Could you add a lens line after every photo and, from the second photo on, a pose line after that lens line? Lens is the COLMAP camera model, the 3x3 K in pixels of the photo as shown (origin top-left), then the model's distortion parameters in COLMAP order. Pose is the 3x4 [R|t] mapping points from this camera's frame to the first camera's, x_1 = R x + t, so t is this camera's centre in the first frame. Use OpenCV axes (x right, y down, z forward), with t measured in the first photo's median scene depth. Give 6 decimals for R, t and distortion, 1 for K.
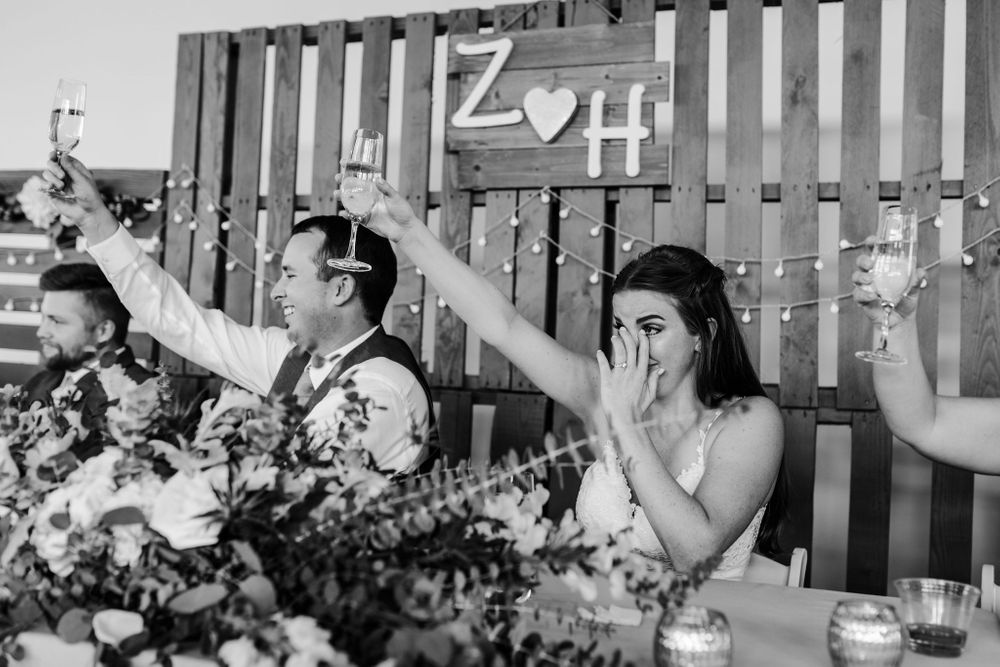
lens RADIAL K [[1069.0, 0, 522.1], [0, 1069.0, 315.4], [0, 0, 1]] dist [-0.005711, 0.014554]
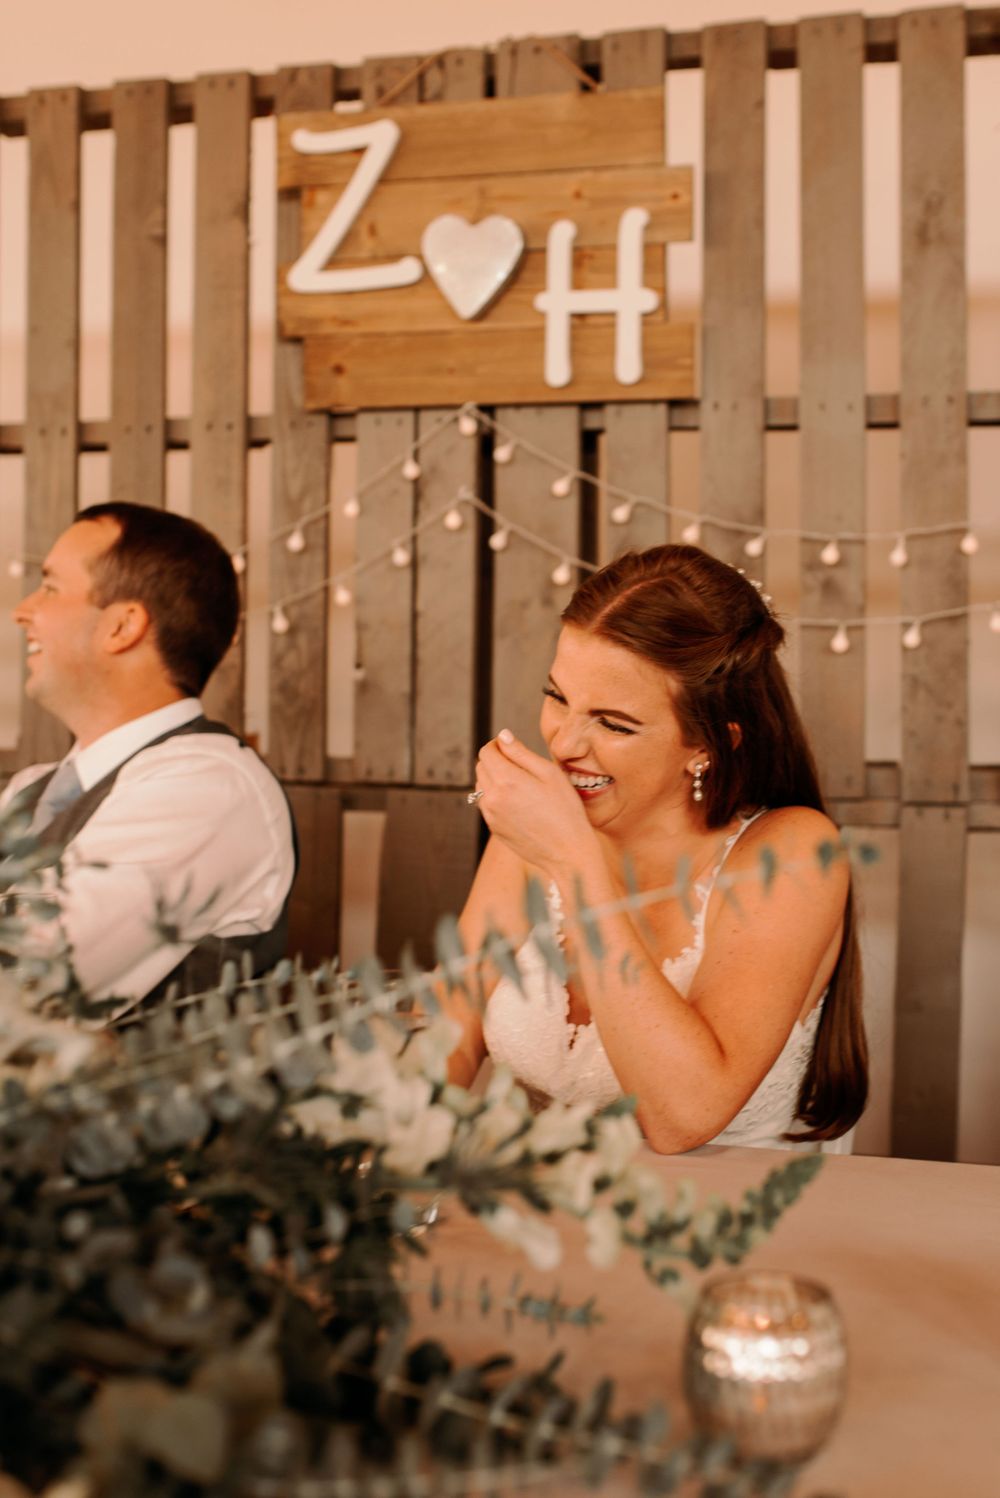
lens RADIAL K [[1732.6, 0, 644.7], [0, 1732.6, 745.2], [0, 0, 1]] dist [-0.003705, -0.009102]
pose [[0.994245, -0.025628, 0.104020, 0.015752], [0.018746, 0.997603, 0.066607, -0.006095], [-0.105478, -0.064274, 0.992342, 0.120974]]
